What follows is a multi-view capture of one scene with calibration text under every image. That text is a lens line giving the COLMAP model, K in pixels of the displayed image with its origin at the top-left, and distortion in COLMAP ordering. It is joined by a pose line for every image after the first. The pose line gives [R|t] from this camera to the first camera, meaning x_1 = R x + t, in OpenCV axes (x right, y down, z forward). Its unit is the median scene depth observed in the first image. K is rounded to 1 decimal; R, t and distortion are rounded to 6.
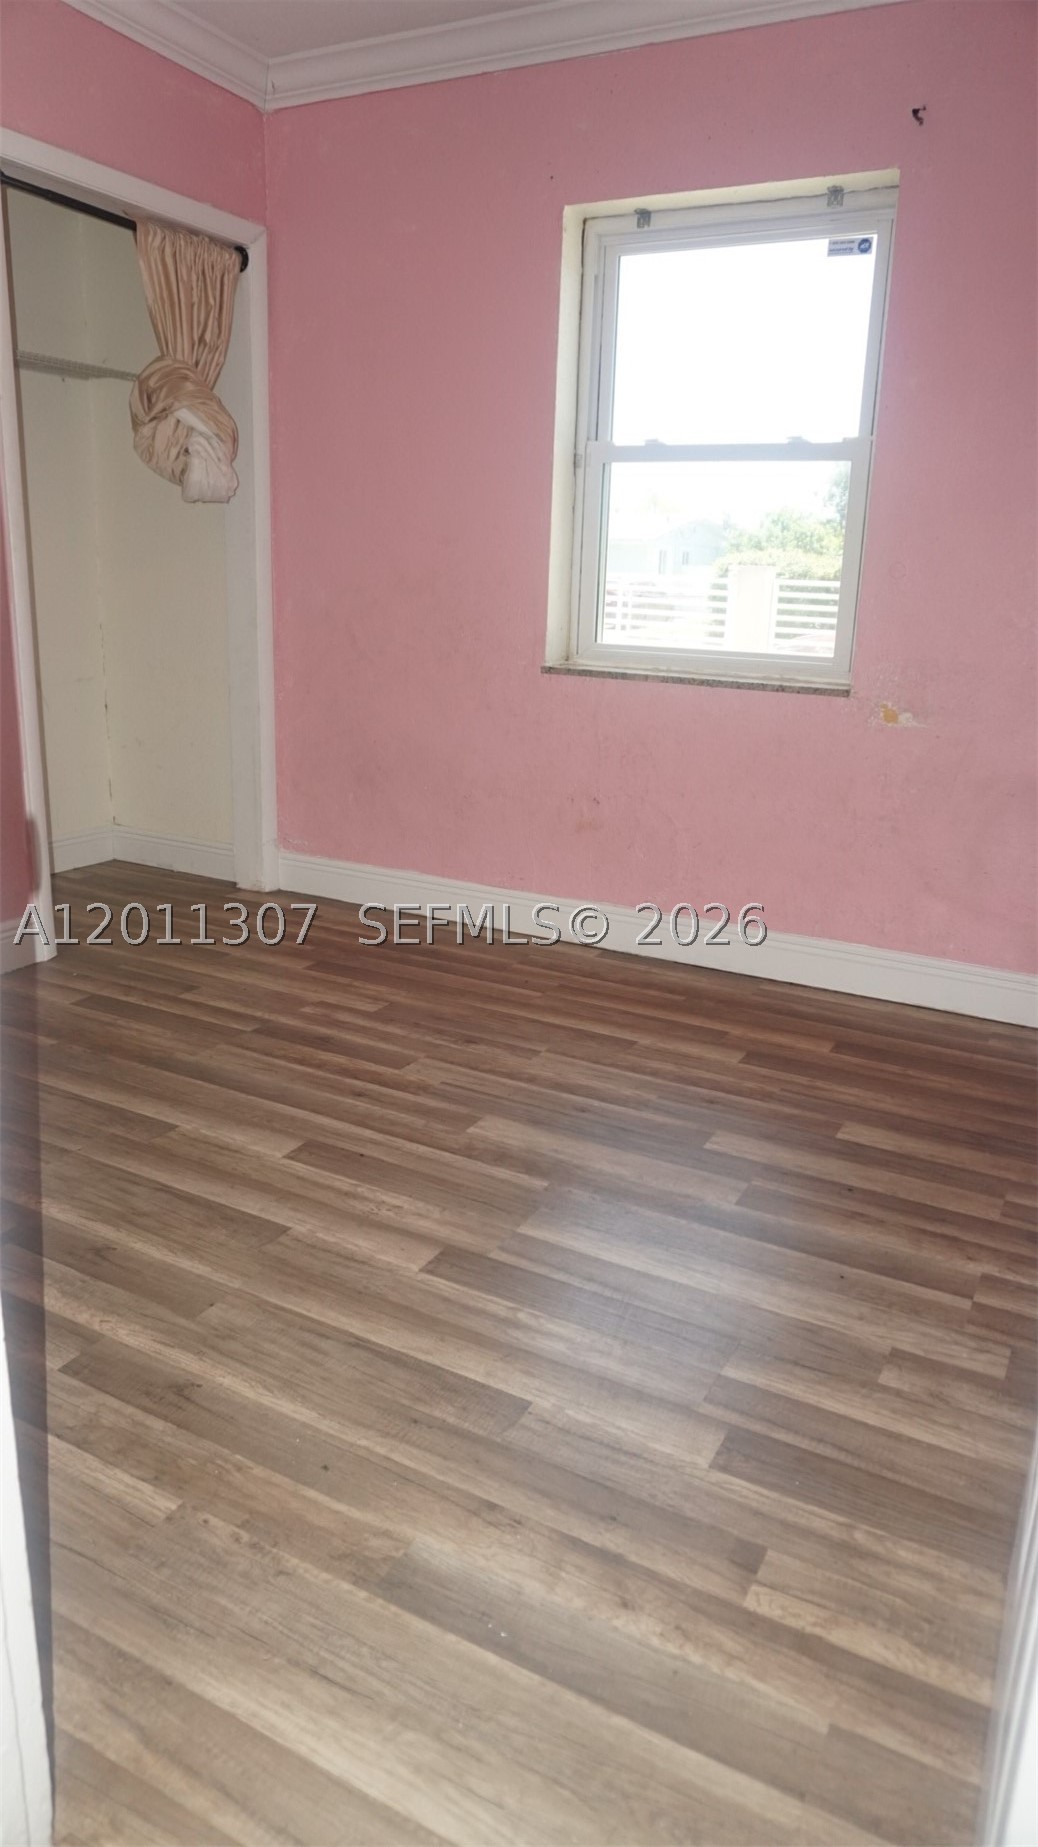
lens RADIAL K [[1250.4, 0, 511.6], [0, 1250.4, 922.1], [0, 0, 1]] dist [-0.034136, 0.034814]
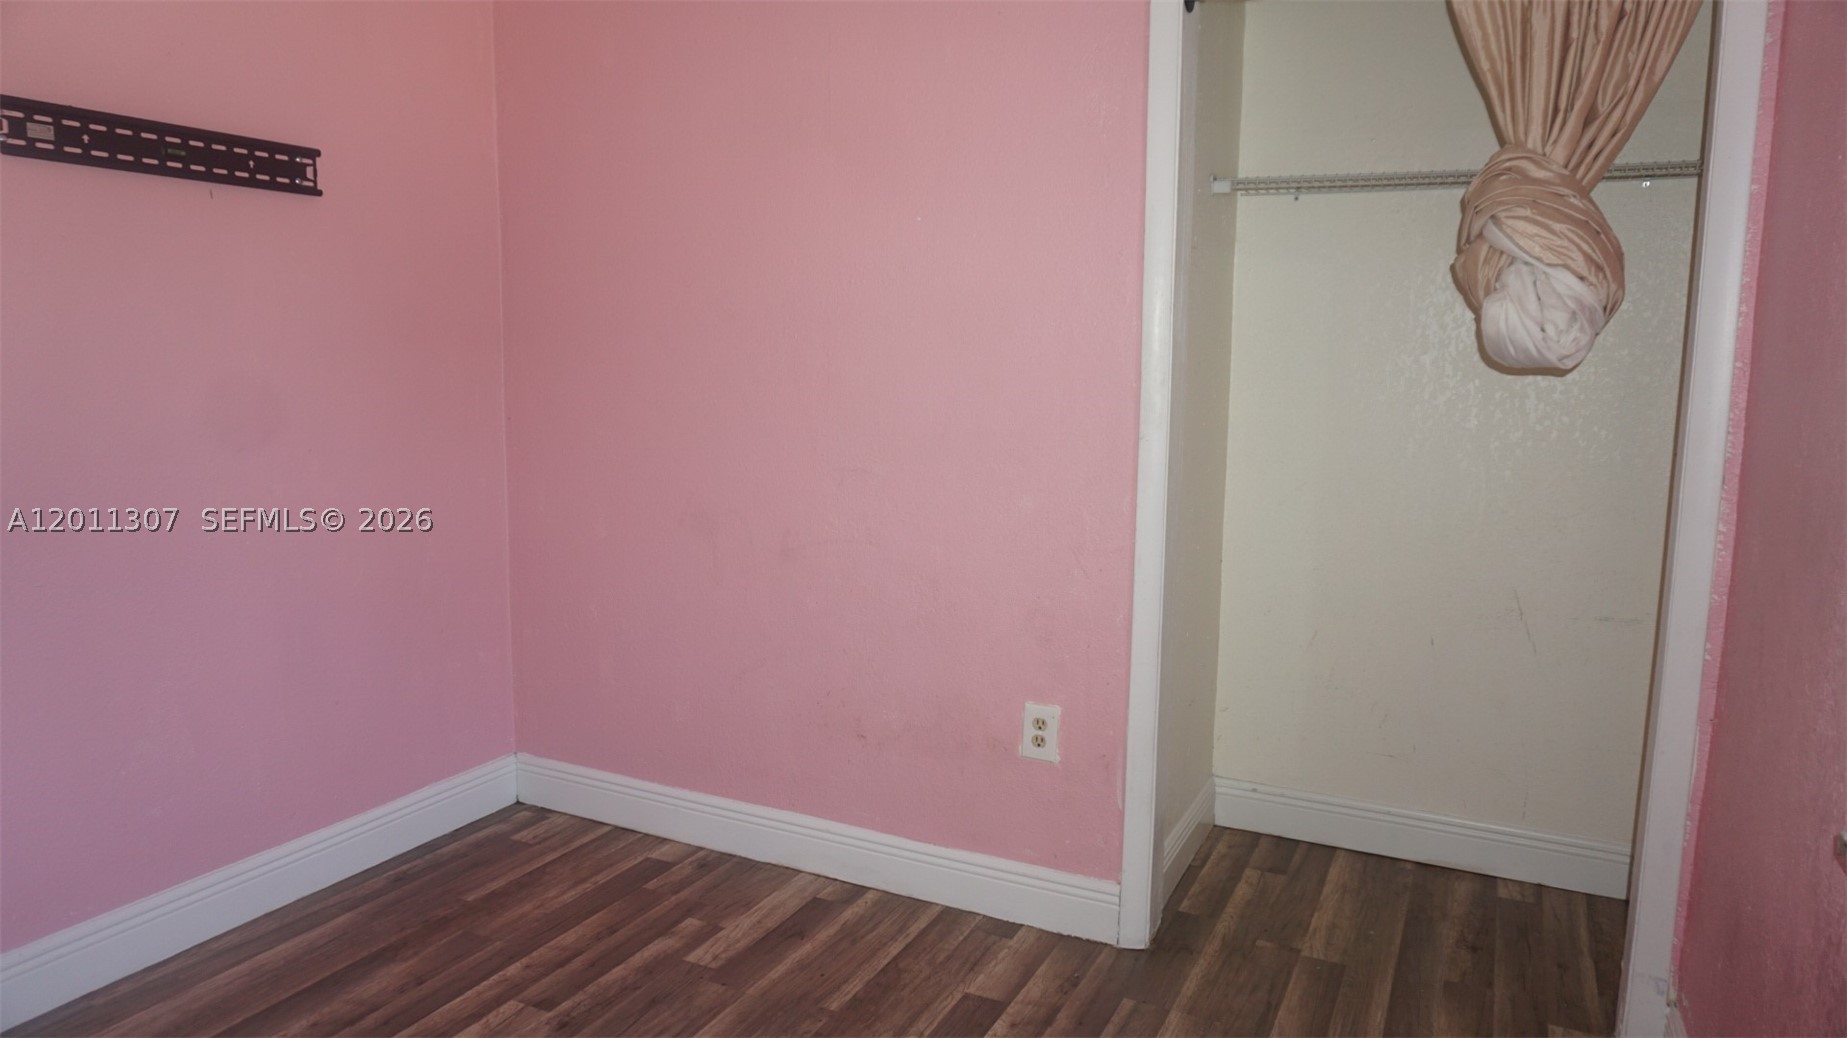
lens RADIAL K [[1250.4, 0, 935.2], [0, 1250.4, 516.3], [0, 0, 1]] dist [-0.034136, 0.034814]
pose [[0.041733, 0.100574, -0.994054, 0.360085], [-0.278489, 0.956662, 0.085099, -0.256152], [0.959532, 0.273282, 0.067933, 0.756581]]
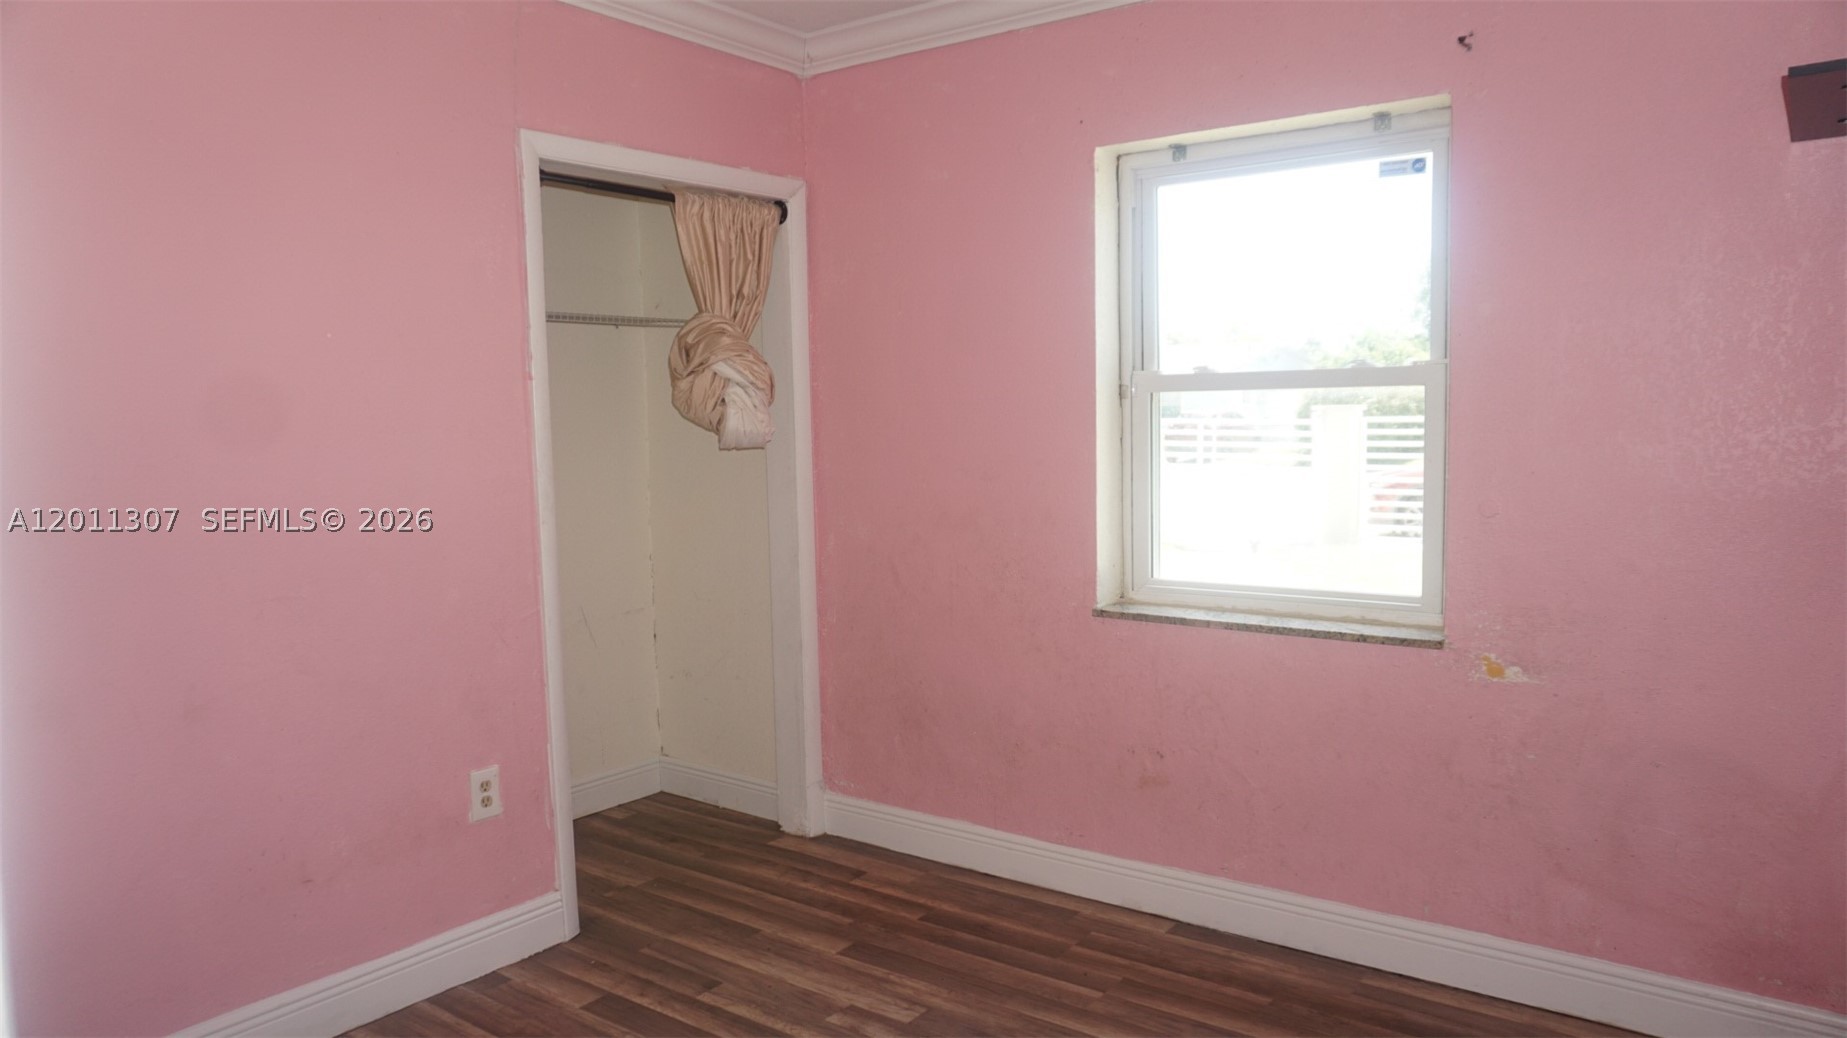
lens RADIAL K [[1250.4, 0, 918.2], [0, 1250.4, 517.7], [0, 0, 1]] dist [-0.034136, 0.034814]
pose [[0.988605, -0.037717, -0.145734, 0.034498], [0.010499, 0.983021, -0.183193, -0.105996], [0.150169, 0.179576, 0.972215, 0.073538]]
